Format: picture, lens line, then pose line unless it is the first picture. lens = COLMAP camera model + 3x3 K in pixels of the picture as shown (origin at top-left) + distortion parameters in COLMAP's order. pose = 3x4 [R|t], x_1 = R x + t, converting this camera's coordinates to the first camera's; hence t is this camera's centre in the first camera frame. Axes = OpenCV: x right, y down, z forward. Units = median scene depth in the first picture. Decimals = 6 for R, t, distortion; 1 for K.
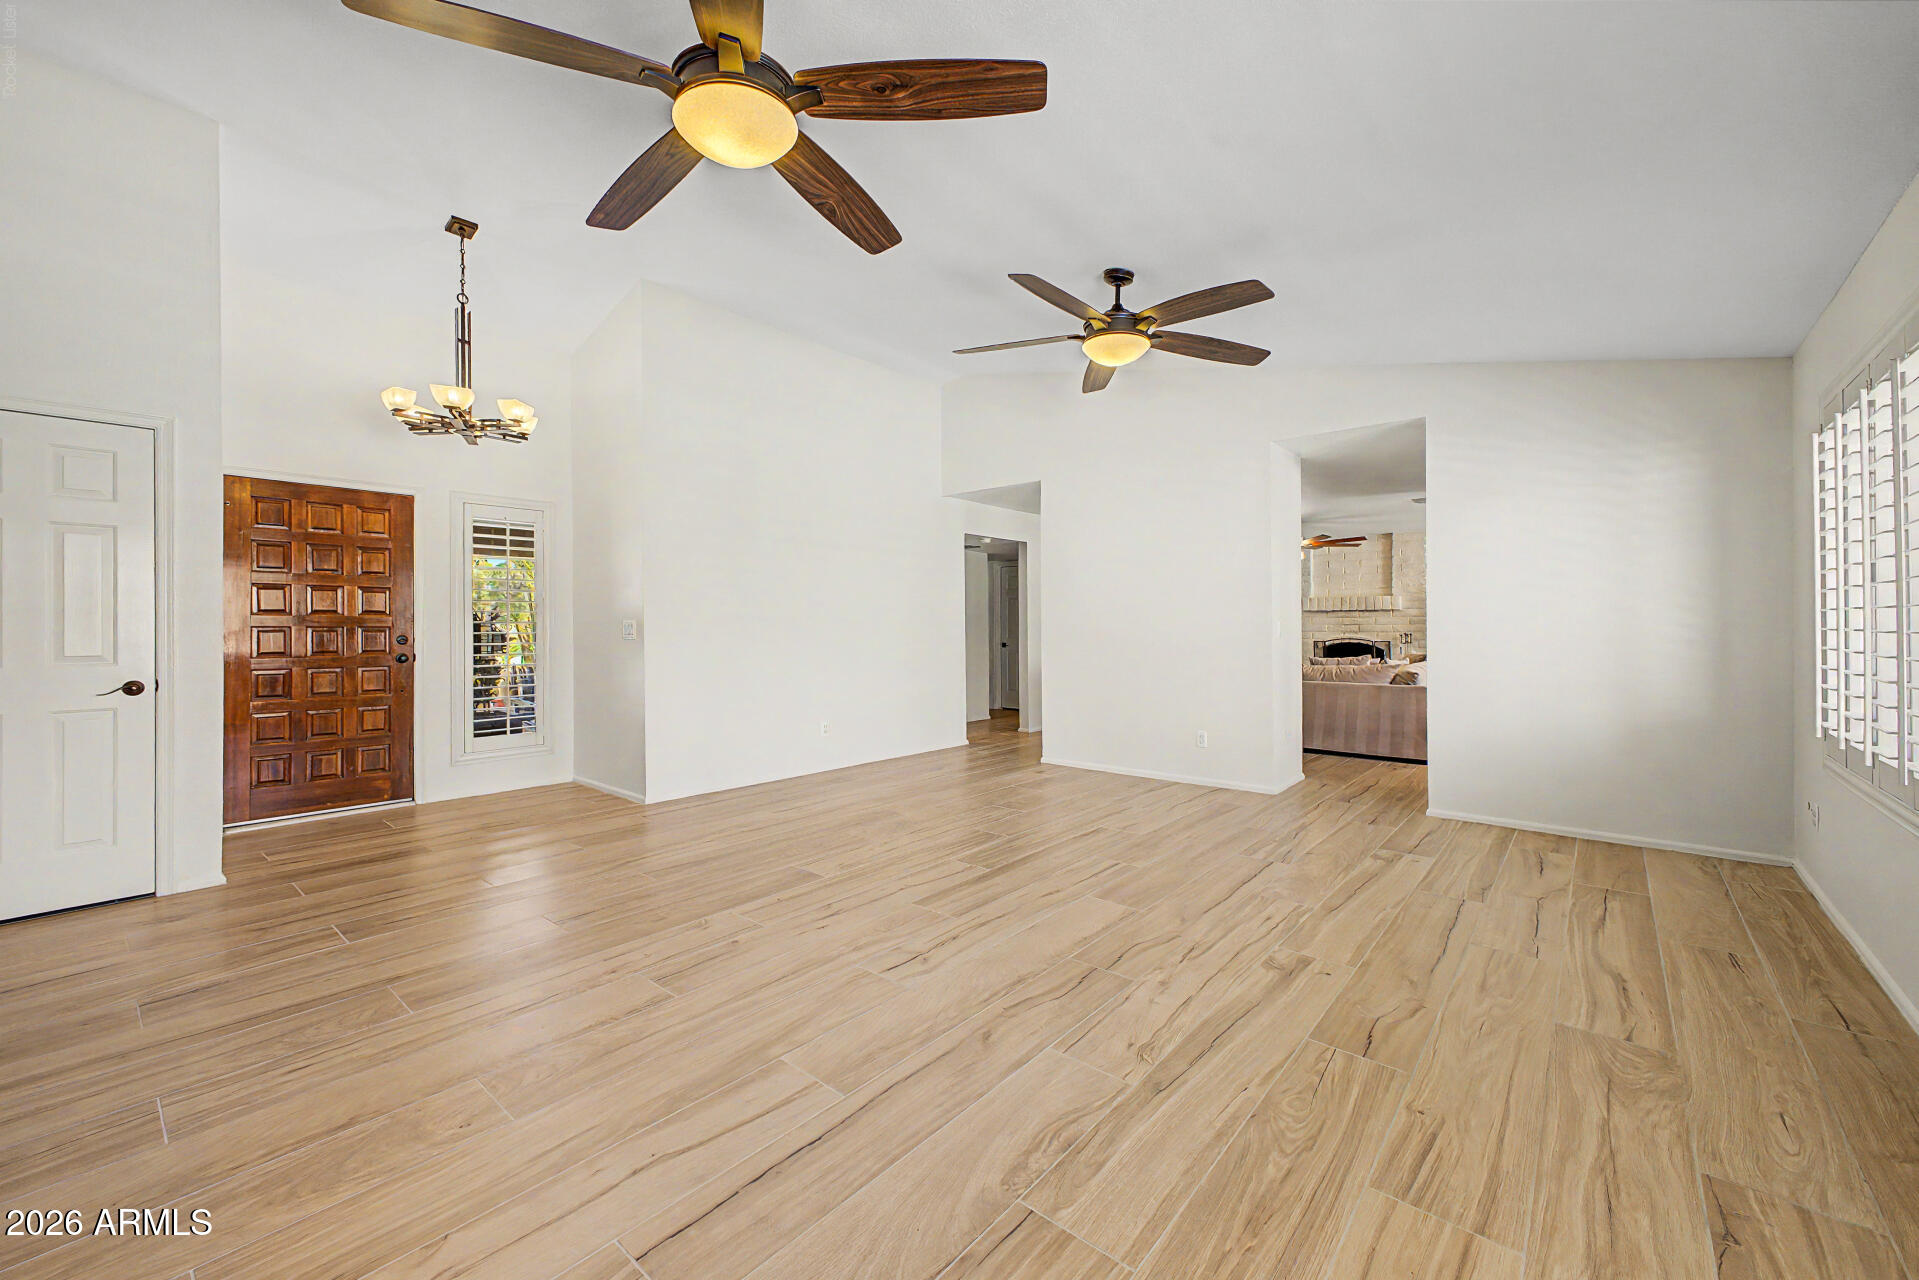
lens RADIAL K [[749.1, 0, 958.0], [0, 749.1, 633.0], [0, 0, 1]] dist [0.014153, -0.000281]
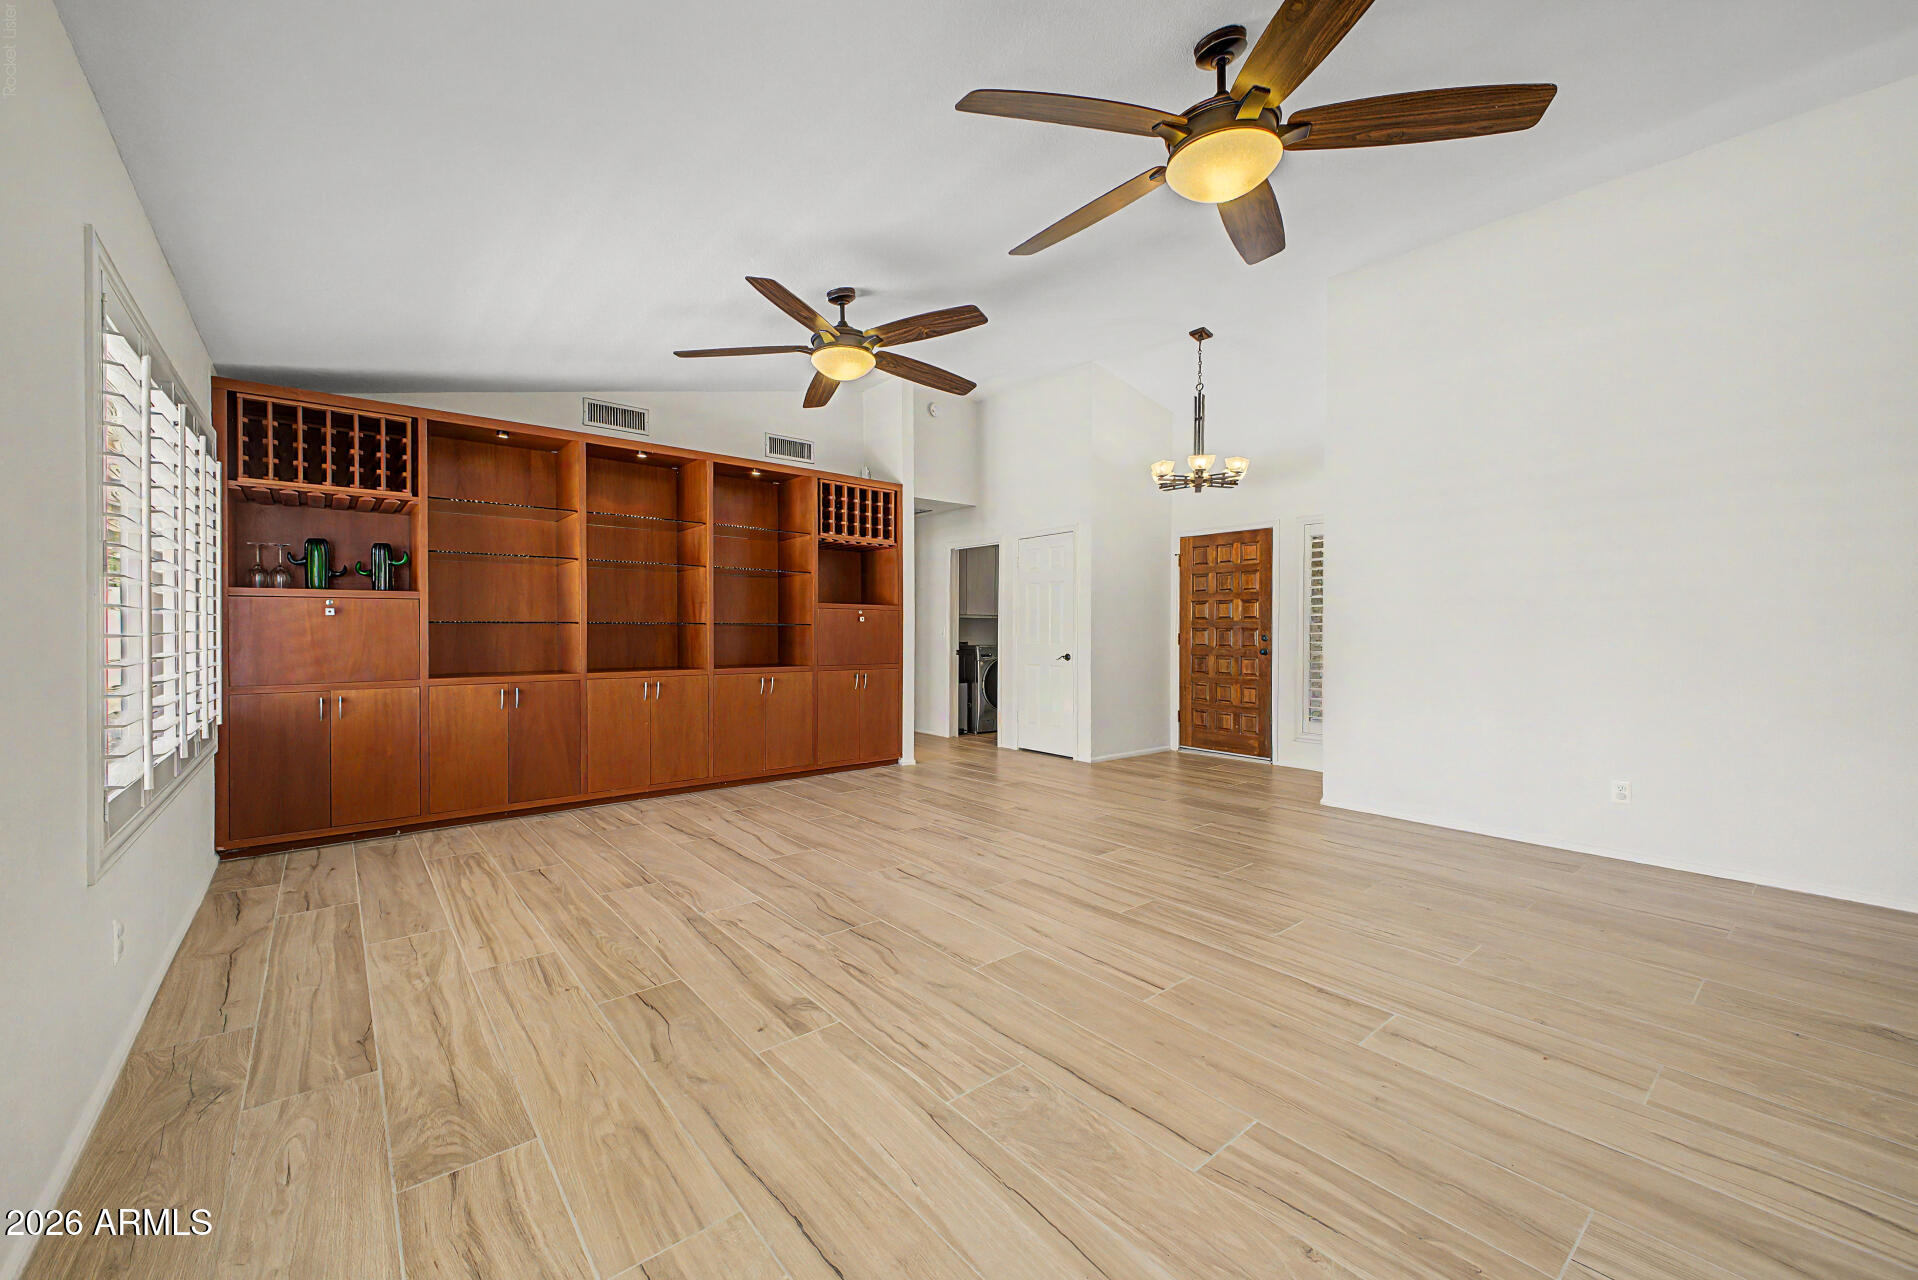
lens RADIAL K [[748.7, 0, 960.8], [0, 748.7, 632.0], [0, 0, 1]] dist [0.014153, -0.000281]
pose [[-0.159033, 0.005462, -0.987258, 1.289003], [-0.010550, 0.999918, 0.007232, -0.010490], [0.987217, 0.011565, -0.158962, 1.345401]]
